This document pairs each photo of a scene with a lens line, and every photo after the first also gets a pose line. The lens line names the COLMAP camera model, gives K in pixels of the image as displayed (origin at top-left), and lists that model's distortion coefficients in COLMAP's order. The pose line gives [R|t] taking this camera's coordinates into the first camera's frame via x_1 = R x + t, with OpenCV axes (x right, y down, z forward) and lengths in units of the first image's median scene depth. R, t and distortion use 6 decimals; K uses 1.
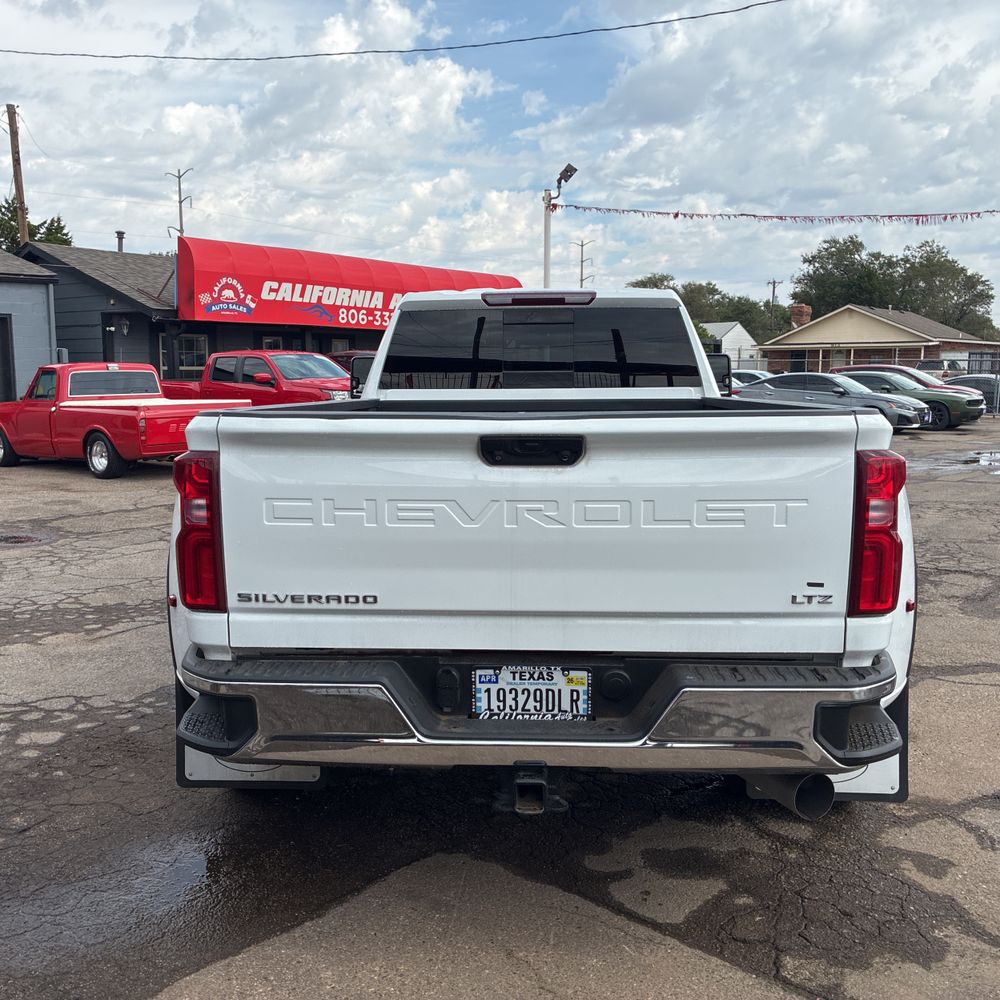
lens RADIAL K [[1025.0, 0, 497.4], [0, 1025.0, 506.2], [0, 0, 1]] dist [0.017761, 0.000000]
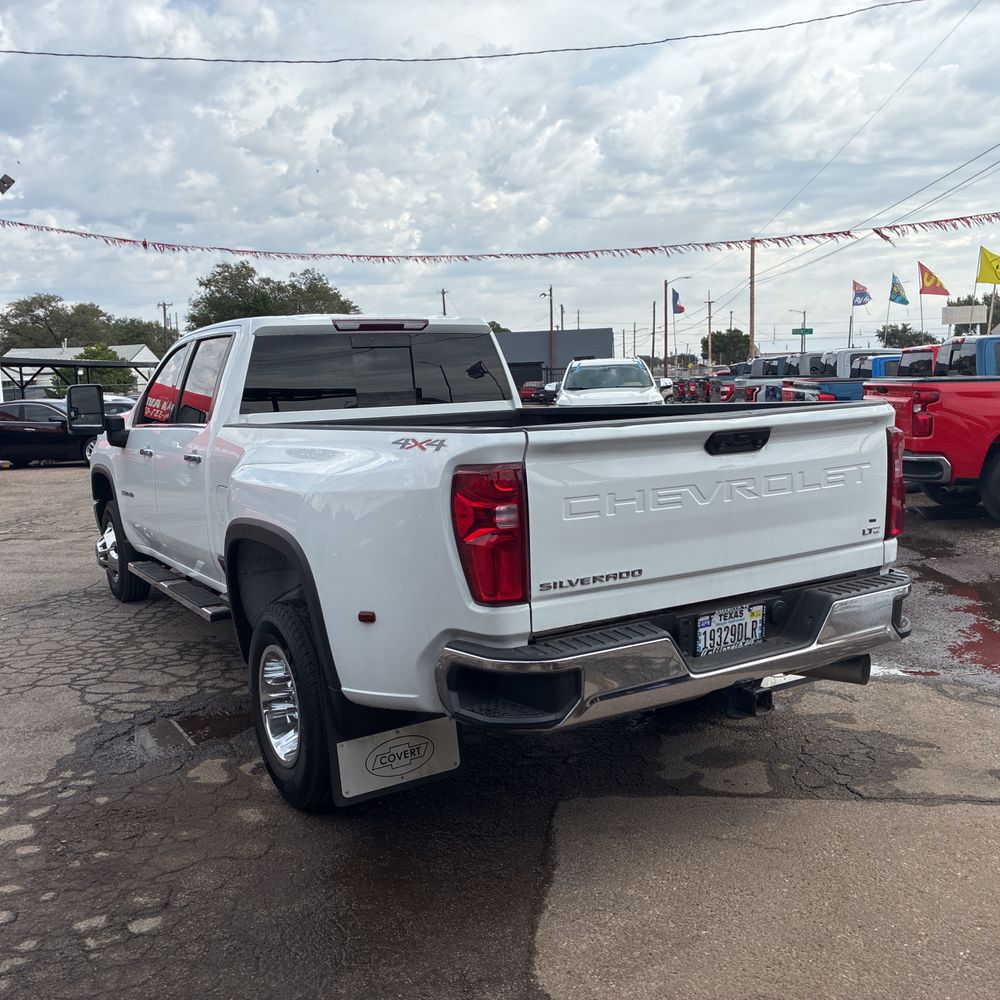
lens RADIAL K [[1025.0, 0, 513.4], [0, 1025.0, 489.1], [0, 0, 1]] dist [0.017761, 0.000000]
pose [[0.823237, -0.089096, 0.560663, -0.478548], [0.109931, 0.993933, -0.003468, -0.010319], [-0.556952, 0.064489, 0.828037, 0.034227]]
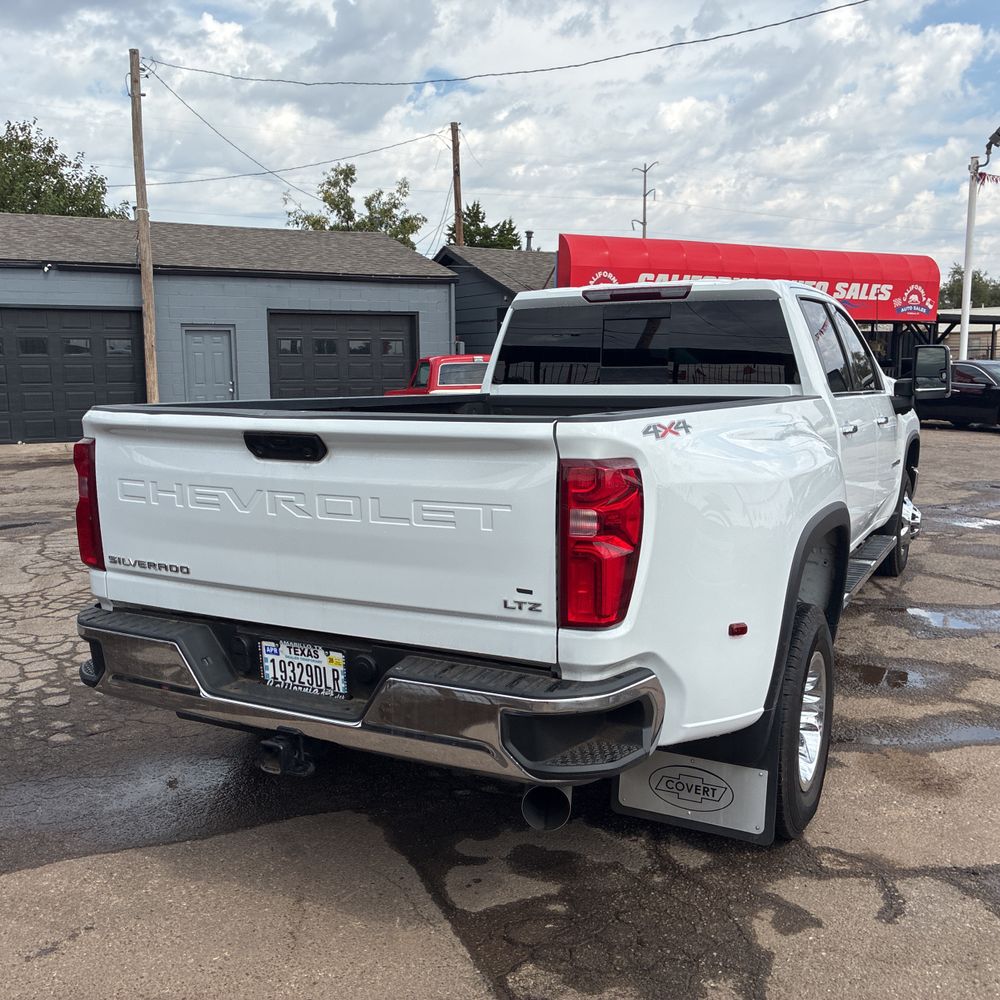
lens RADIAL K [[1025.0, 0, 524.5], [0, 1025.0, 504.2], [0, 0, 1]] dist [0.017761, 0.000000]
pose [[0.907542, 0.056457, -0.416149, 0.366750], [-0.052259, 0.998402, 0.021482, -0.014827], [0.416697, 0.002252, 0.909043, 0.052978]]
